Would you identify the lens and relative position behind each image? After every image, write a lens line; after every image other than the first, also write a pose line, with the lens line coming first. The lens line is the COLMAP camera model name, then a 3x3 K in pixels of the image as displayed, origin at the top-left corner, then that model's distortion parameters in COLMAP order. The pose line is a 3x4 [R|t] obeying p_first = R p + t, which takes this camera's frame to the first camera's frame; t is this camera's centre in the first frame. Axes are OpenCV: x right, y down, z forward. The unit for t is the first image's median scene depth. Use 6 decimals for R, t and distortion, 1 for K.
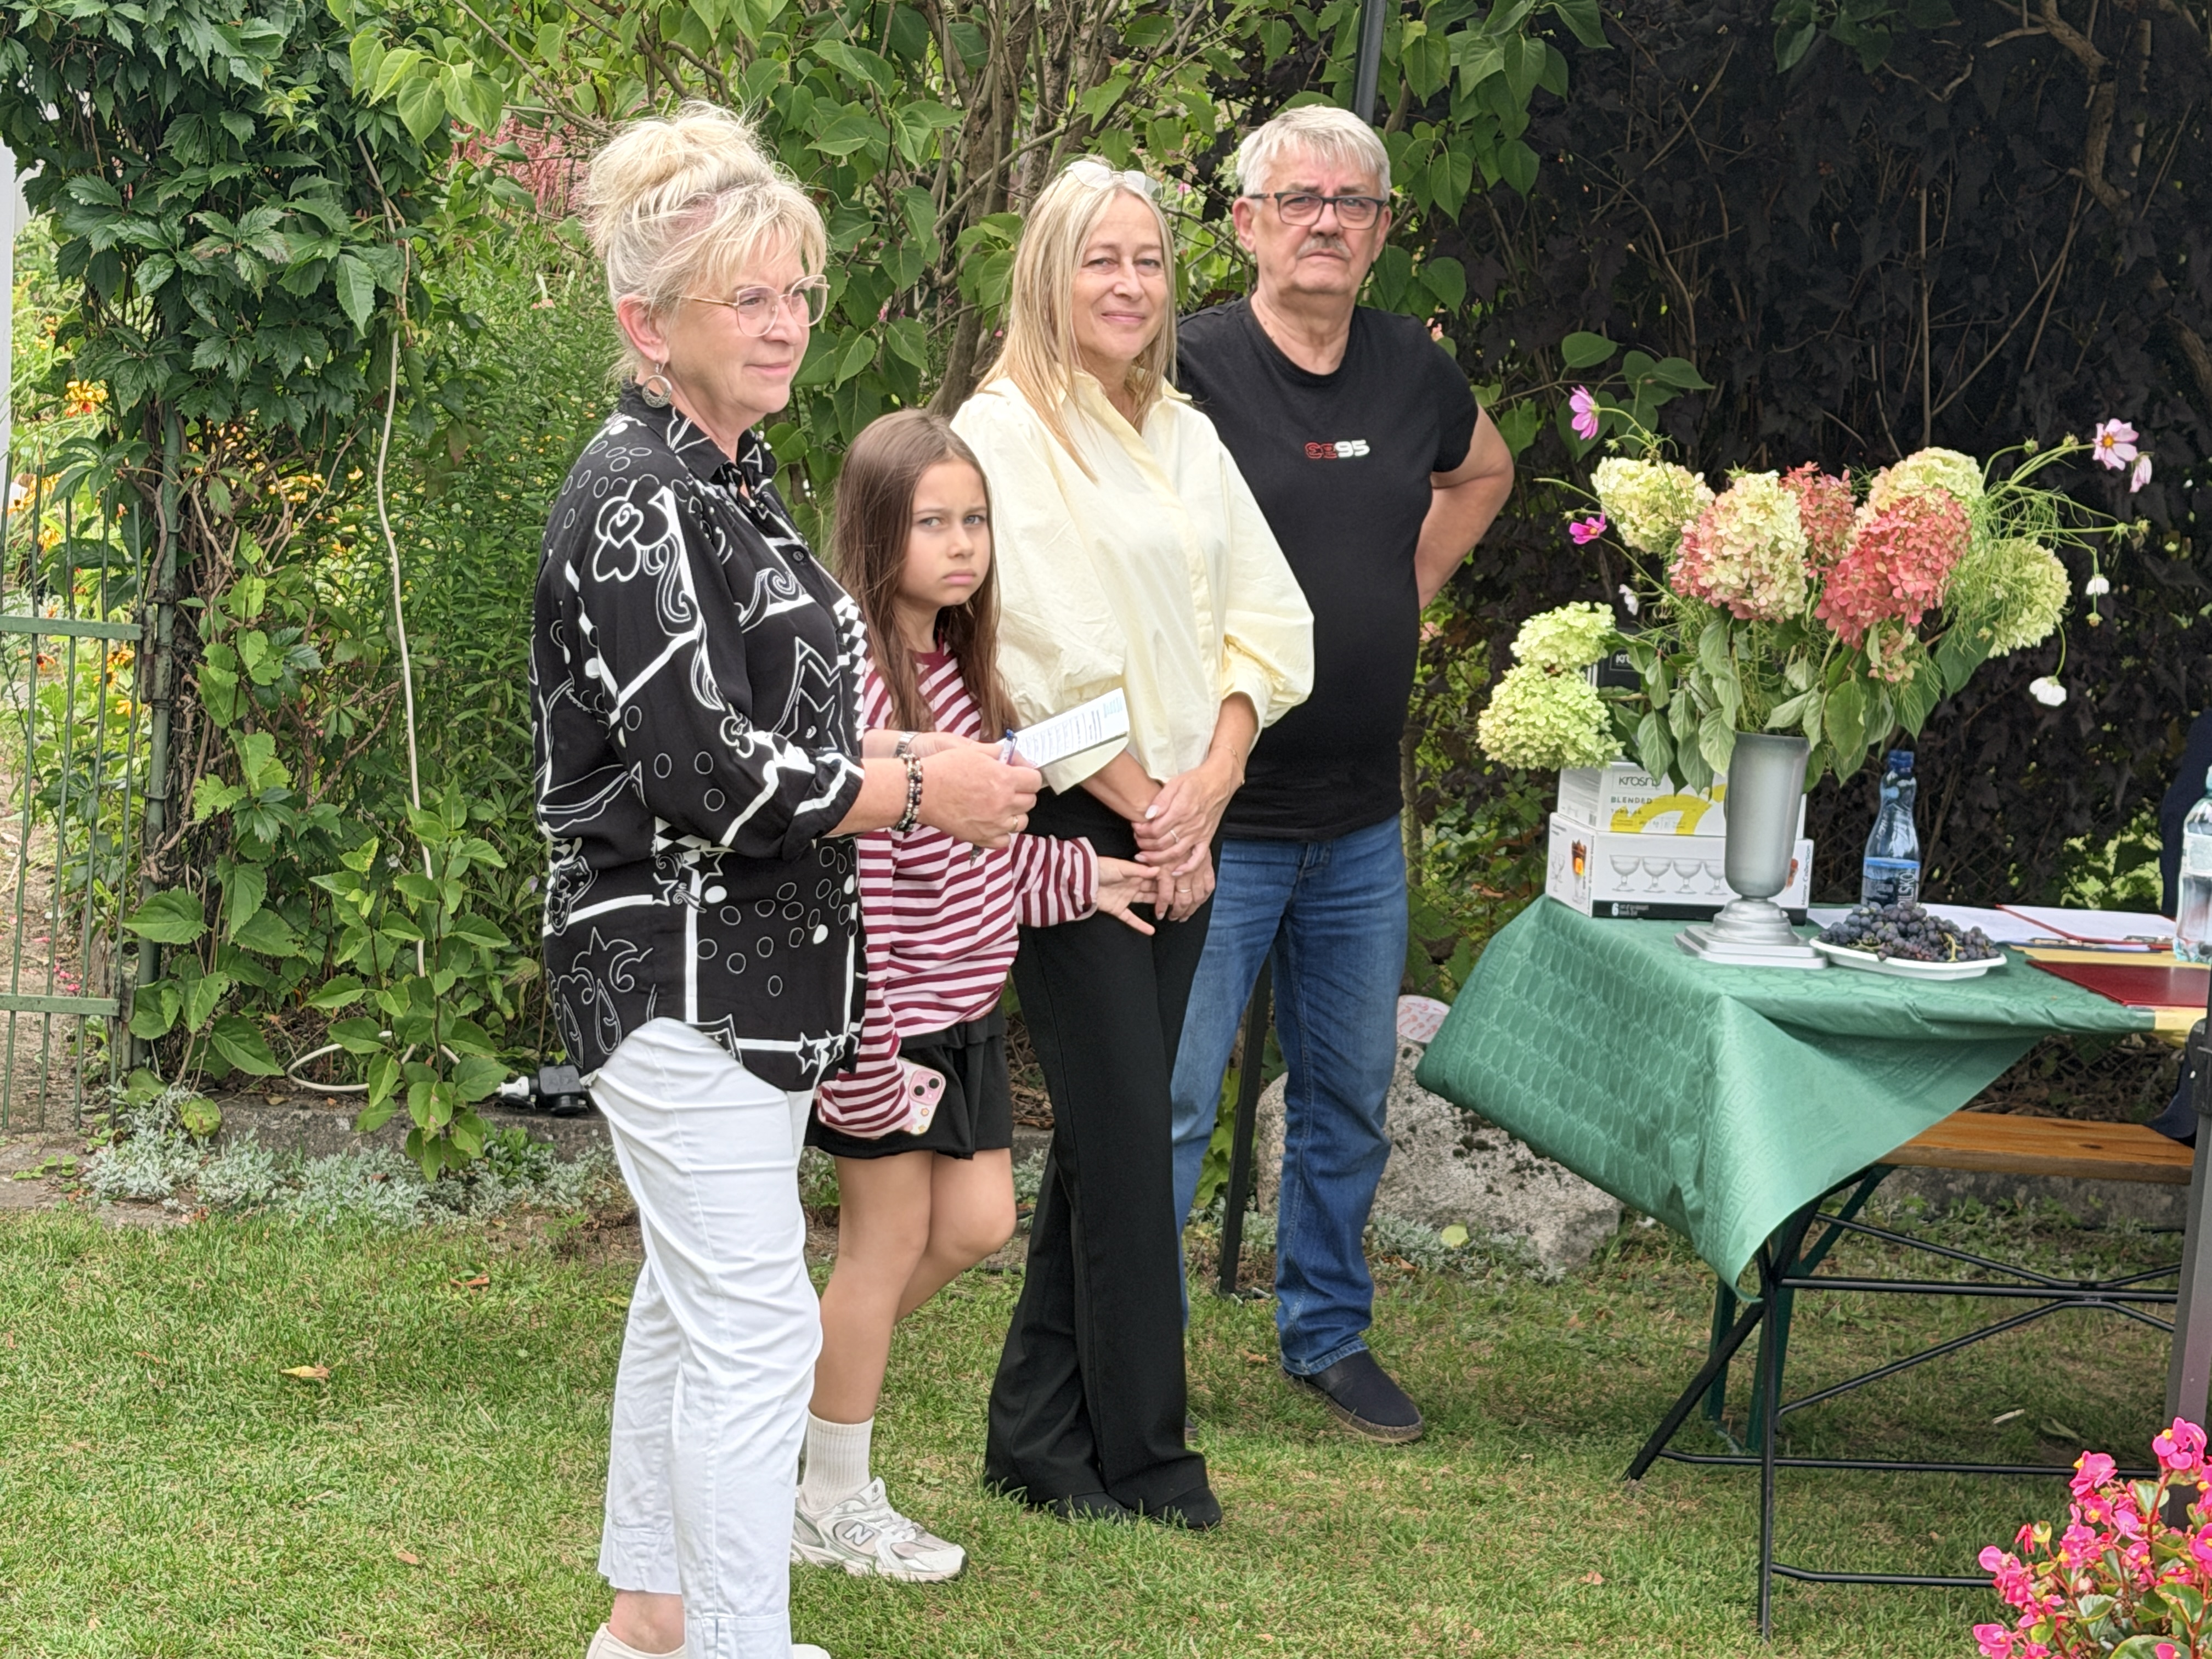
lens RADIAL K [[4447.7, 0, 1113.3], [0, 4447.7, 815.5], [0, 0, 1]] dist [0.139938, 0.000000]
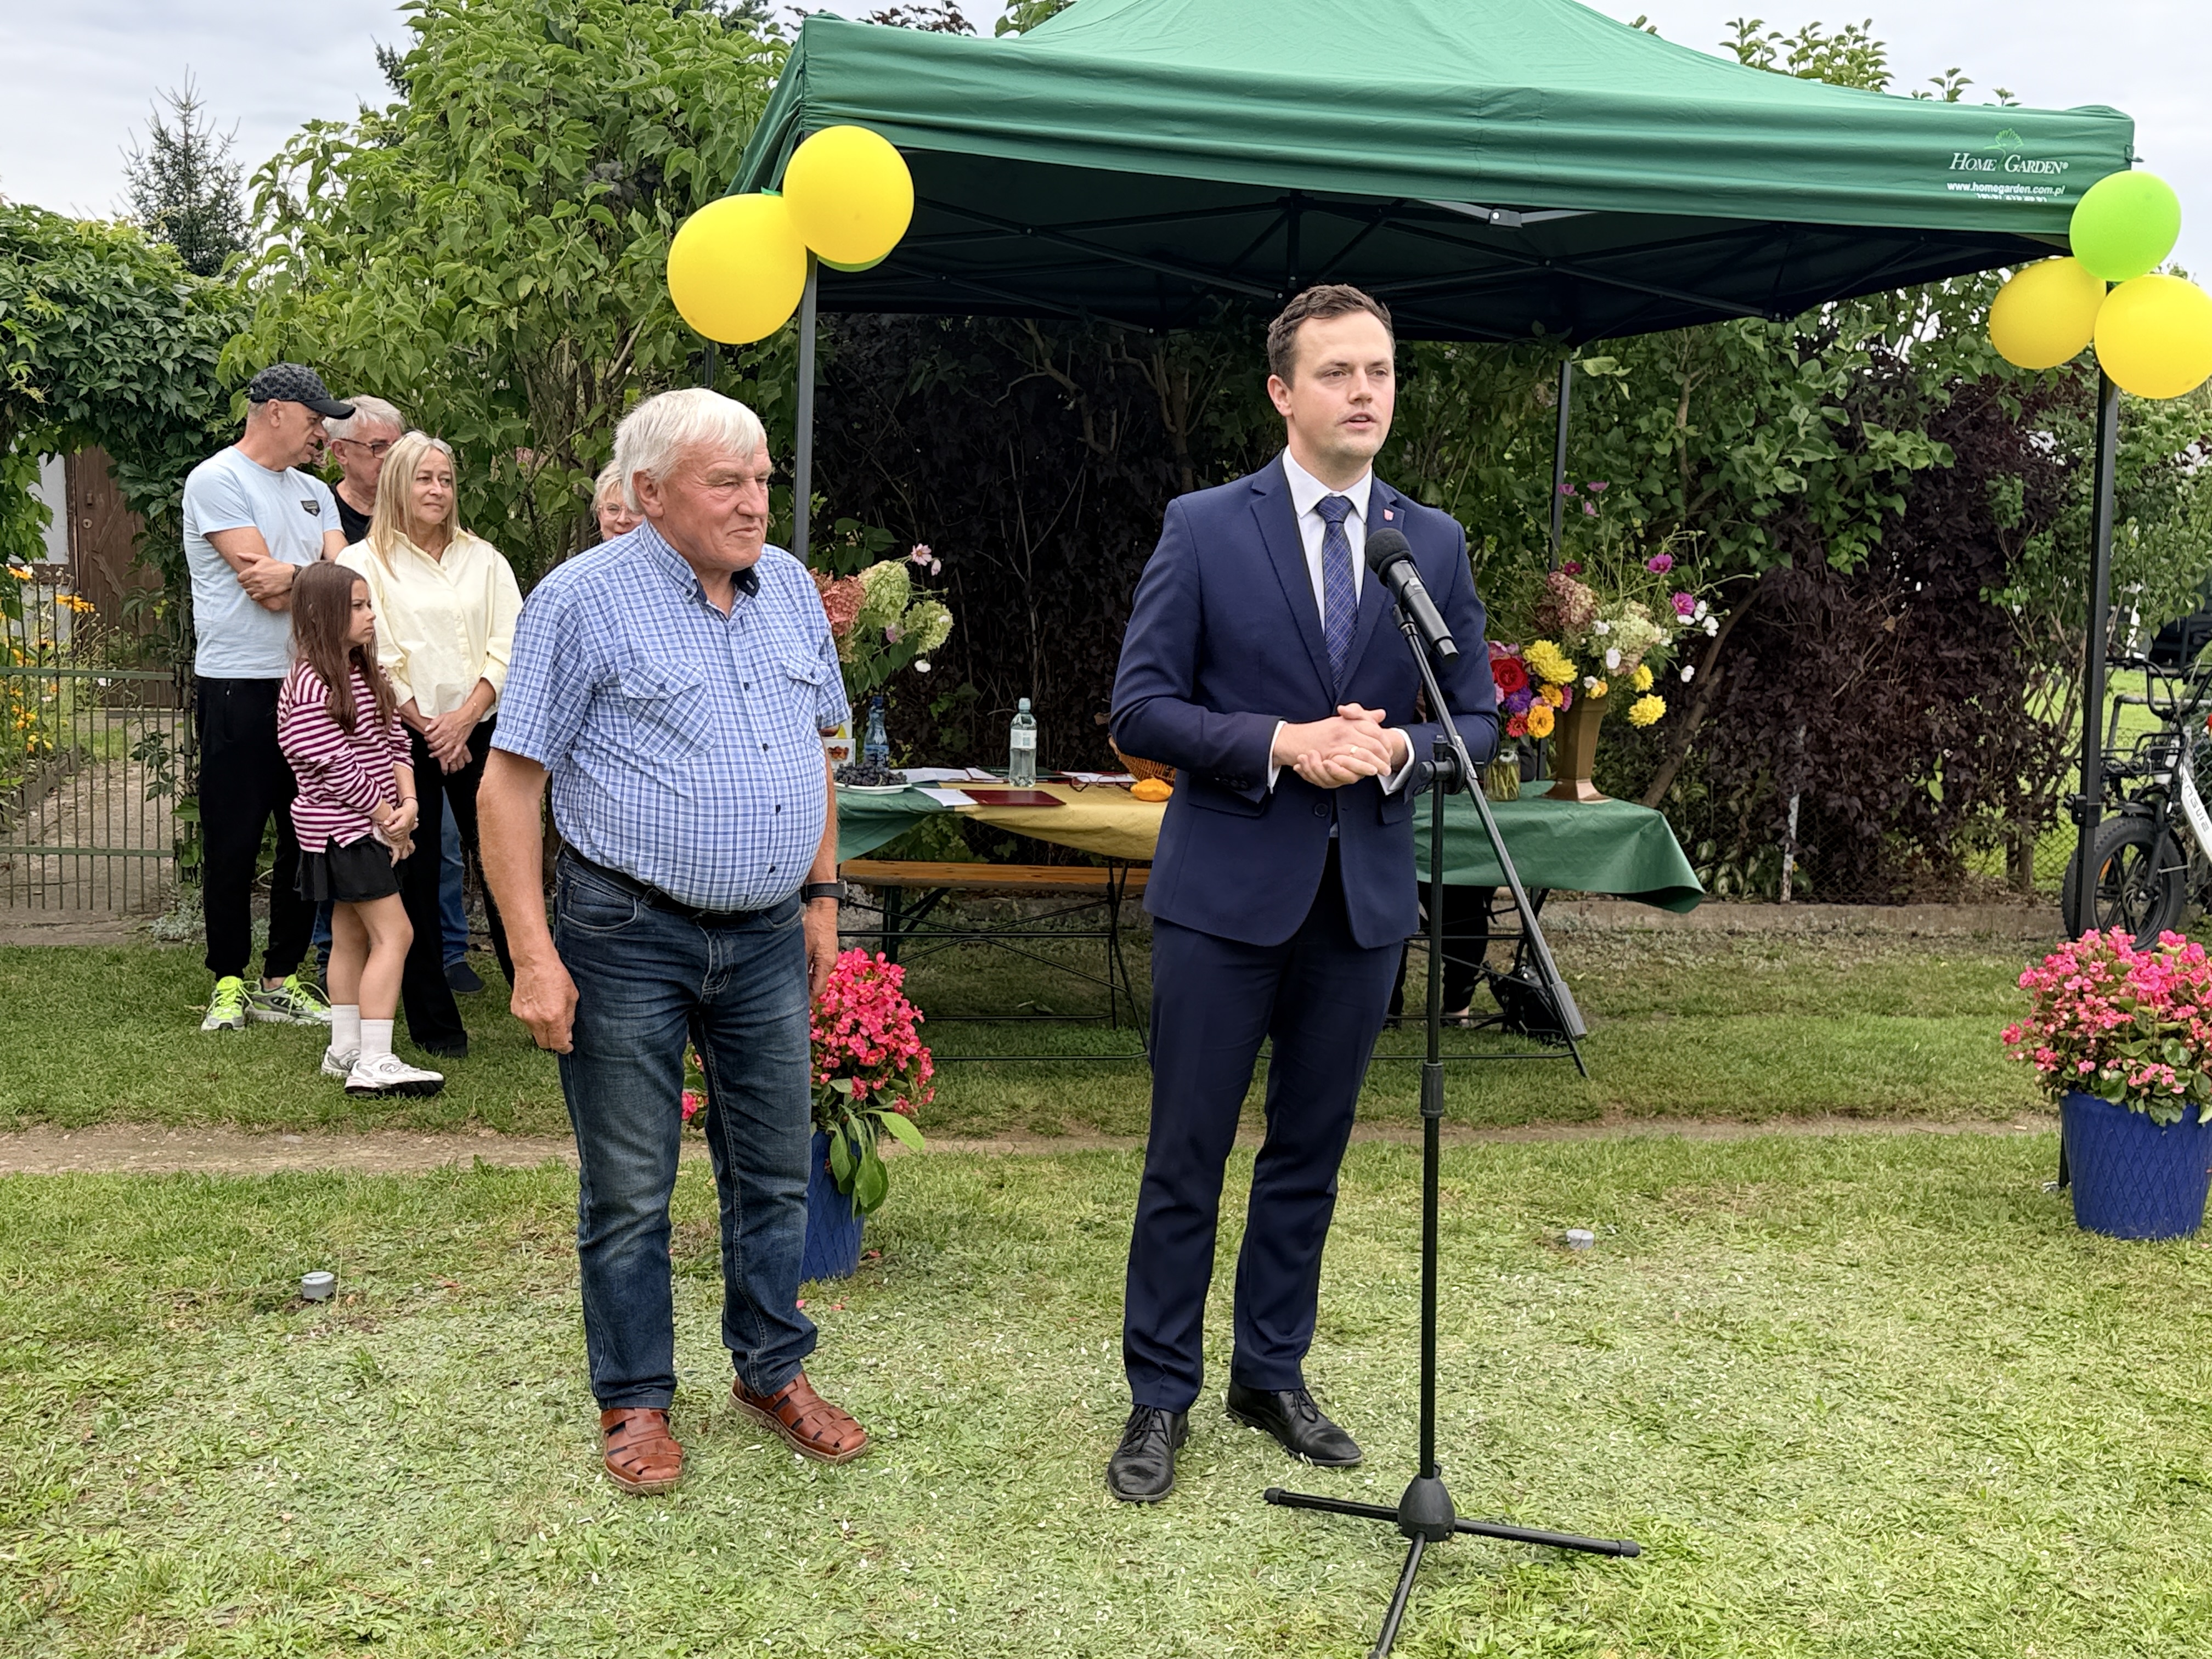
lens RADIAL K [[2360.3, 0, 1115.8], [0, 2360.3, 839.7], [0, 0, 1]] dist [0.101441, 0.000000]
pose [[0.999464, -0.031715, -0.008162, 0.306738], [0.031829, 0.999392, 0.014220, 0.045157], [0.007706, -0.014472, 0.999866, -0.188636]]
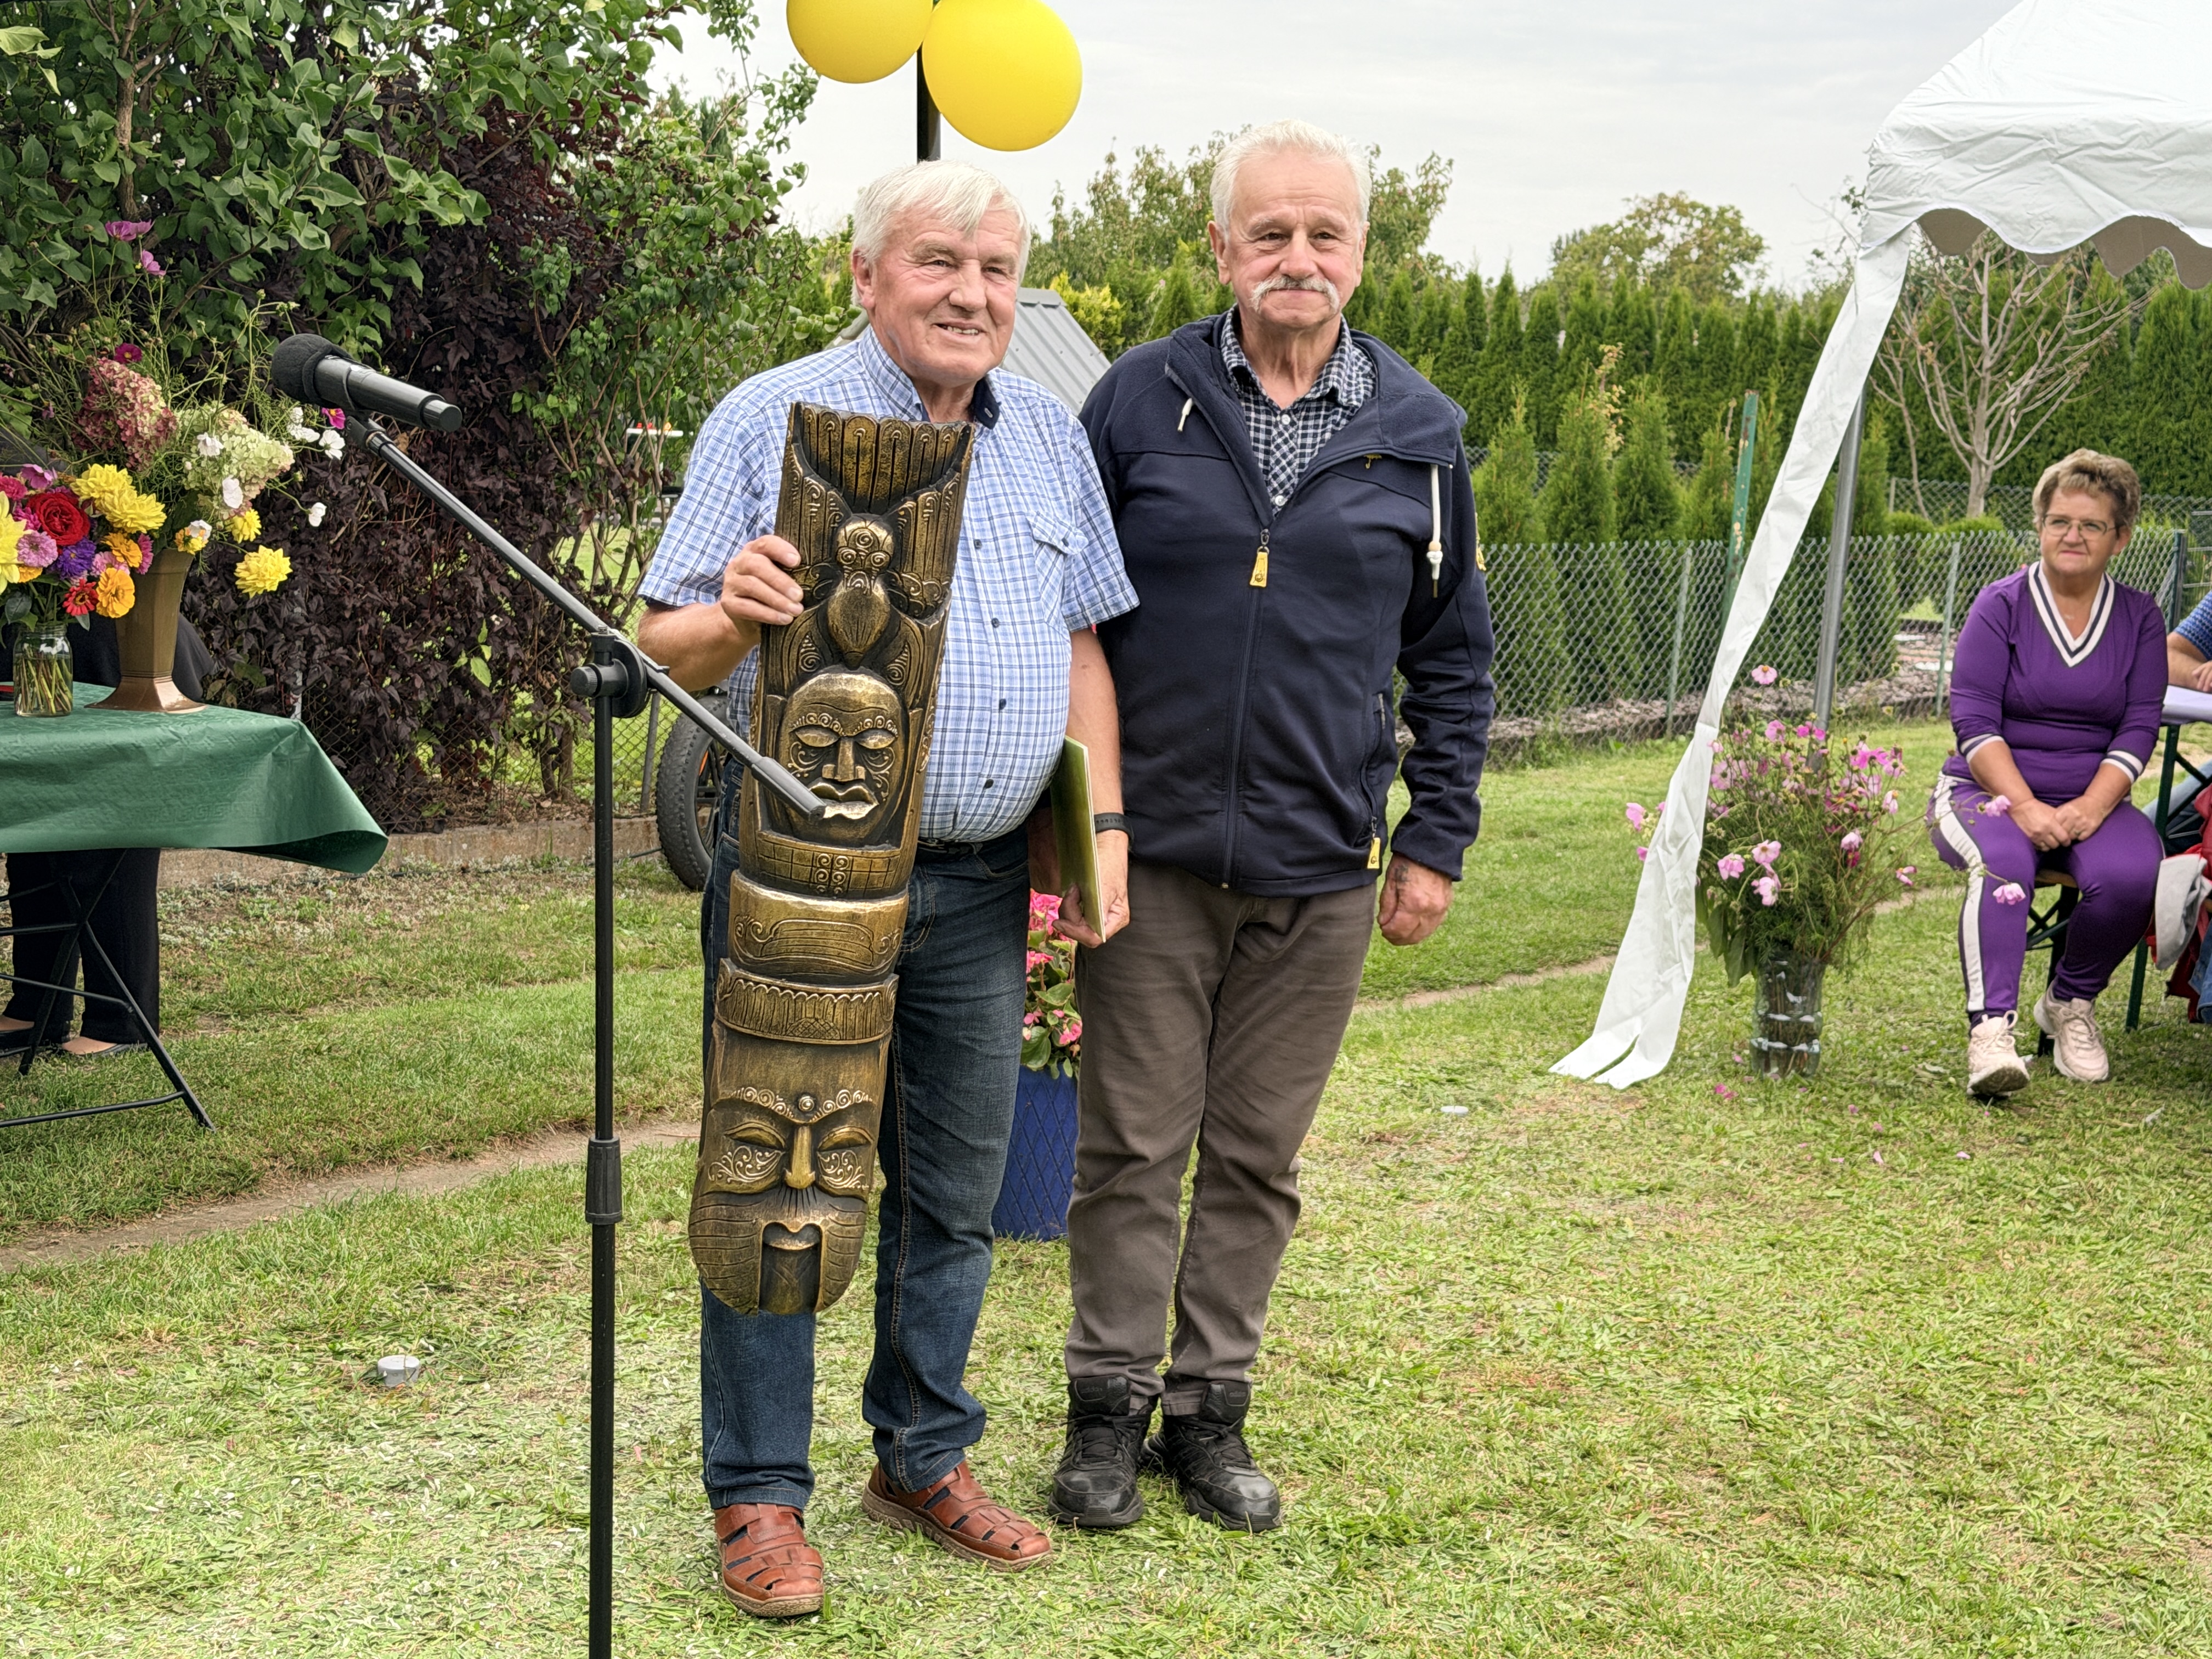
lens RADIAL K [[3259.5, 0, 1117.1], [0, 3259.5, 847.0], [0, 0, 1]] dist [0.132927, 0.000000]
pose [[0.799080, -0.107887, 0.591466, 0.130091], [0.072912, 0.993896, 0.082787, 0.027451], [-0.596787, -0.023029, 0.802069, -0.054797]]
